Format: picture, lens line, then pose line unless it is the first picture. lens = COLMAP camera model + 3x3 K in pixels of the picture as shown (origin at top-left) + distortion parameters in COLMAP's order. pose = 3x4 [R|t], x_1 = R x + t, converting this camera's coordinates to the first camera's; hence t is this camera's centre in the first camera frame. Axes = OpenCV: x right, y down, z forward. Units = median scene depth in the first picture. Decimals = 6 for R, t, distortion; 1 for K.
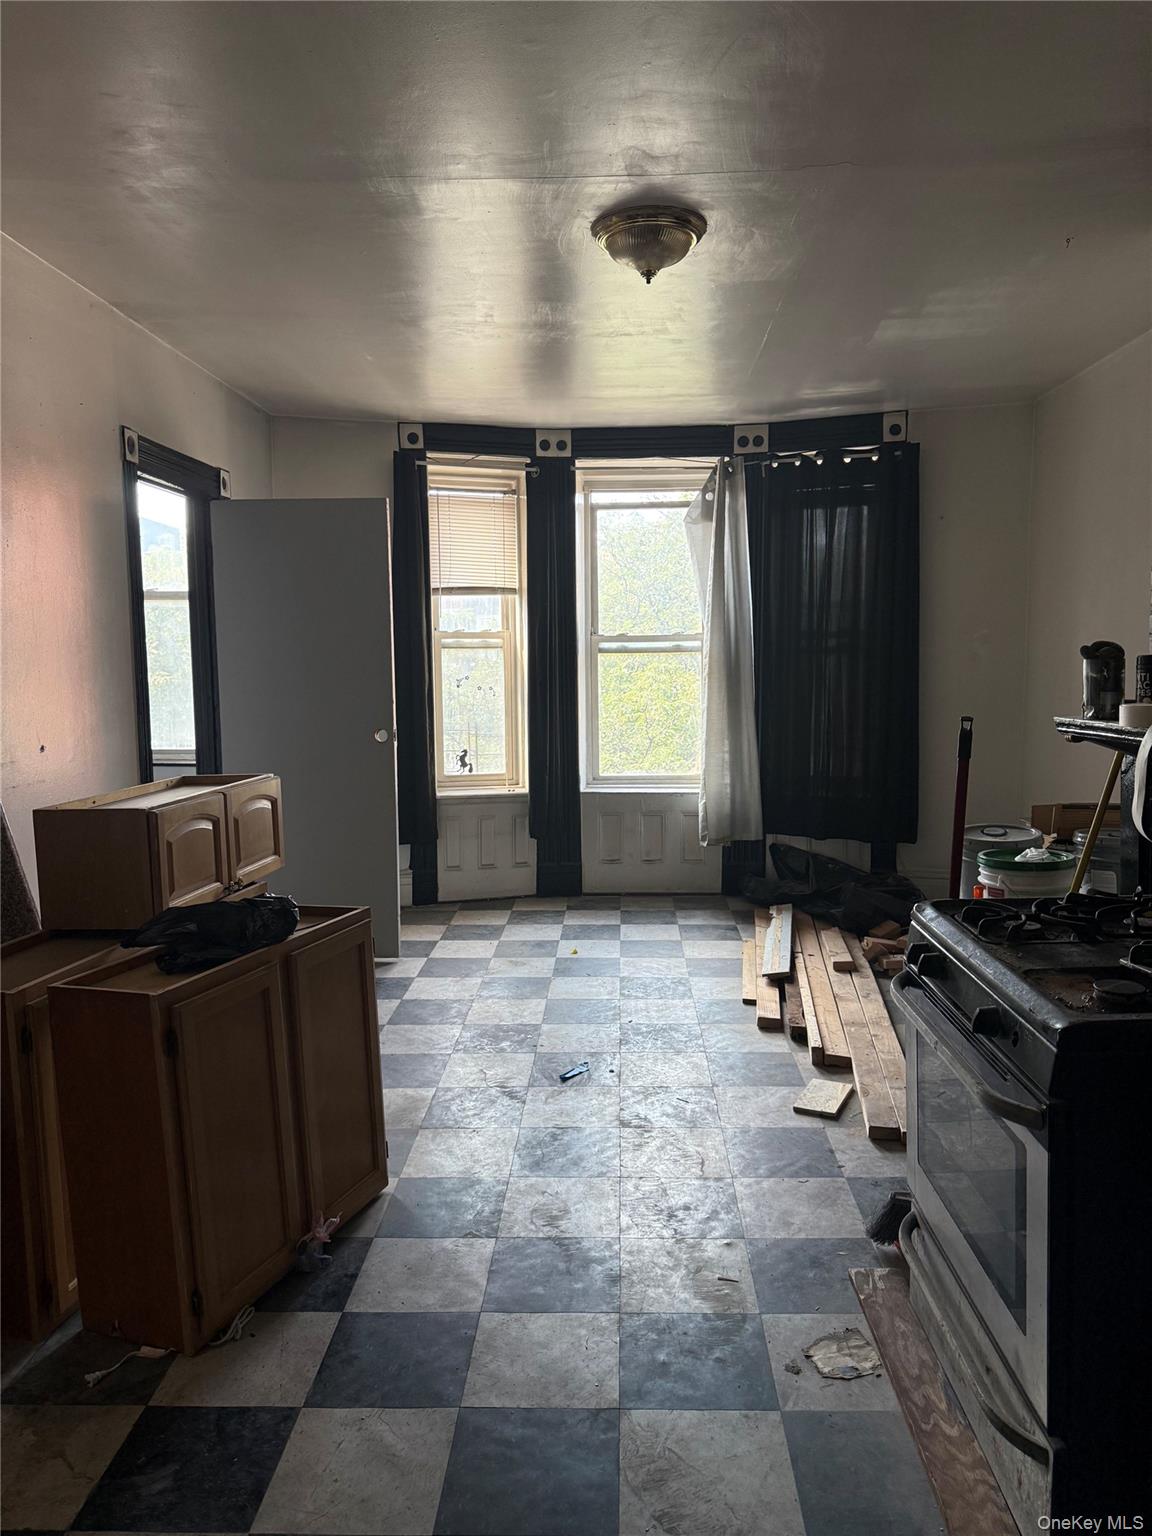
lens RADIAL K [[1072.7, 0, 577.3], [0, 1072.7, 769.6], [0, 0, 1]] dist [0.044746, -0.000132]
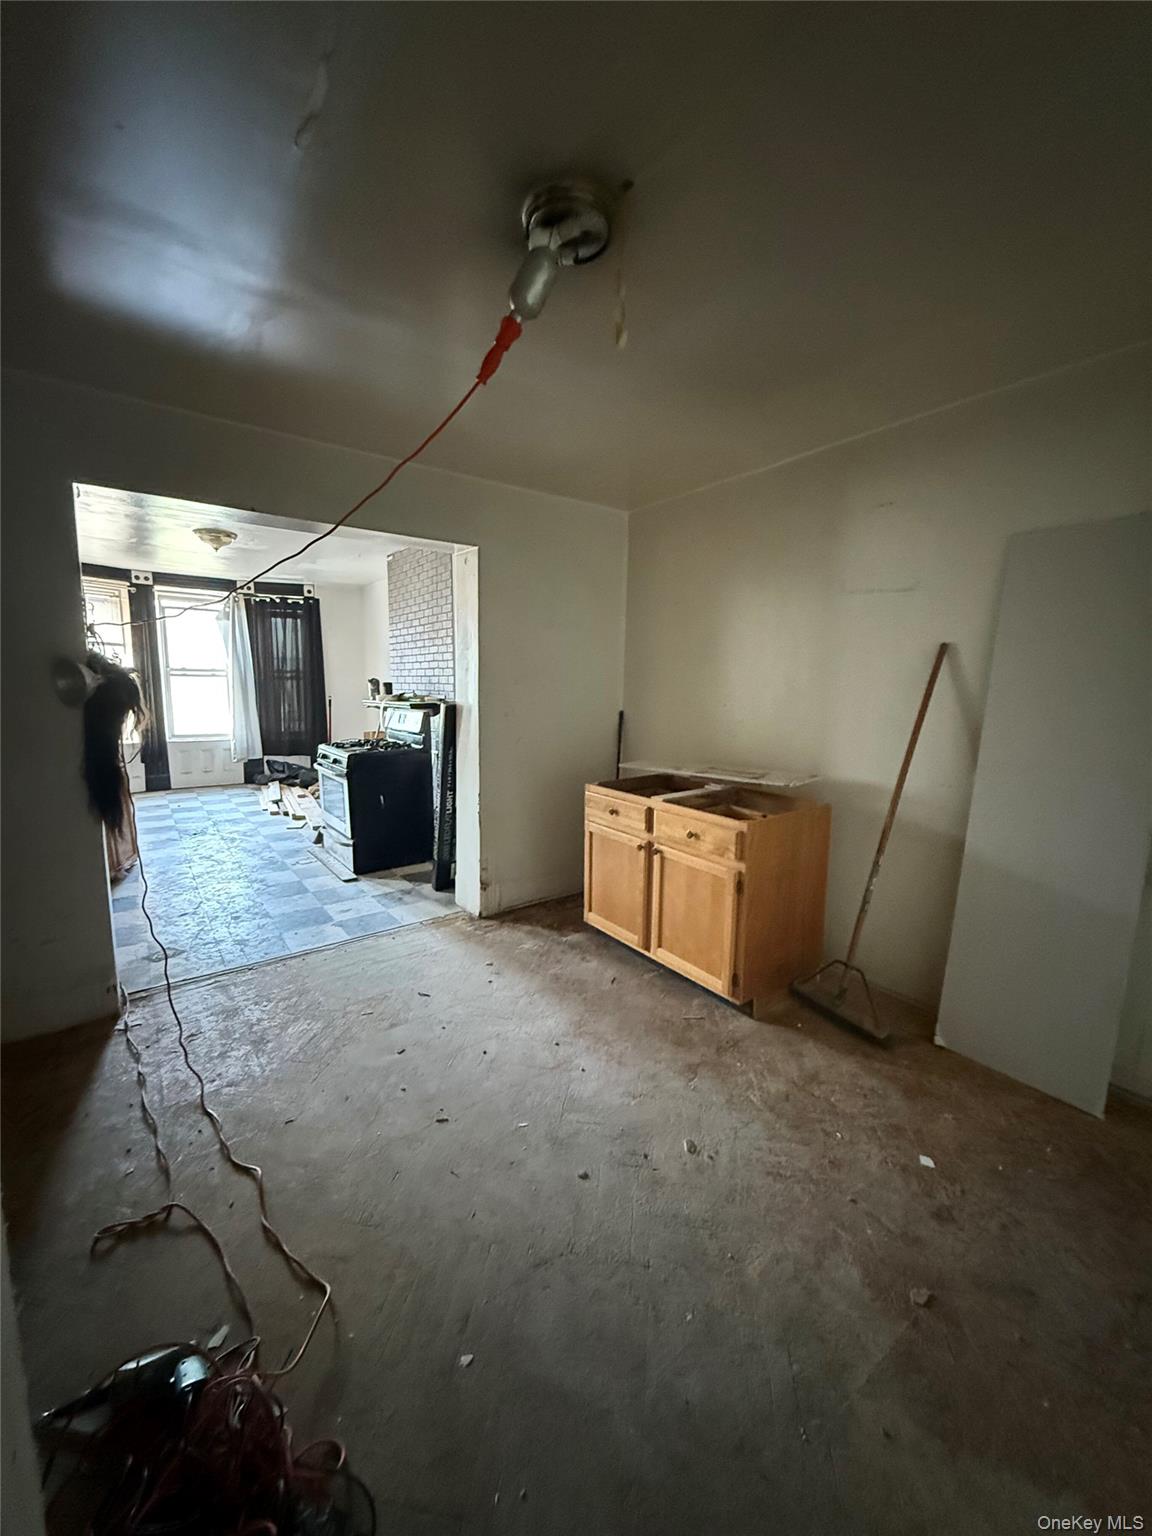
lens RADIAL K [[617.3, 0, 573.9], [0, 617.3, 766.1], [0, 0, 1]] dist [0.000733, 0.000078]
pose [[0.786403, -0.062927, 0.614500, -0.128847], [0.044464, 0.997984, 0.045294, 0.054601], [-0.616111, -0.008297, 0.787615, -0.508878]]
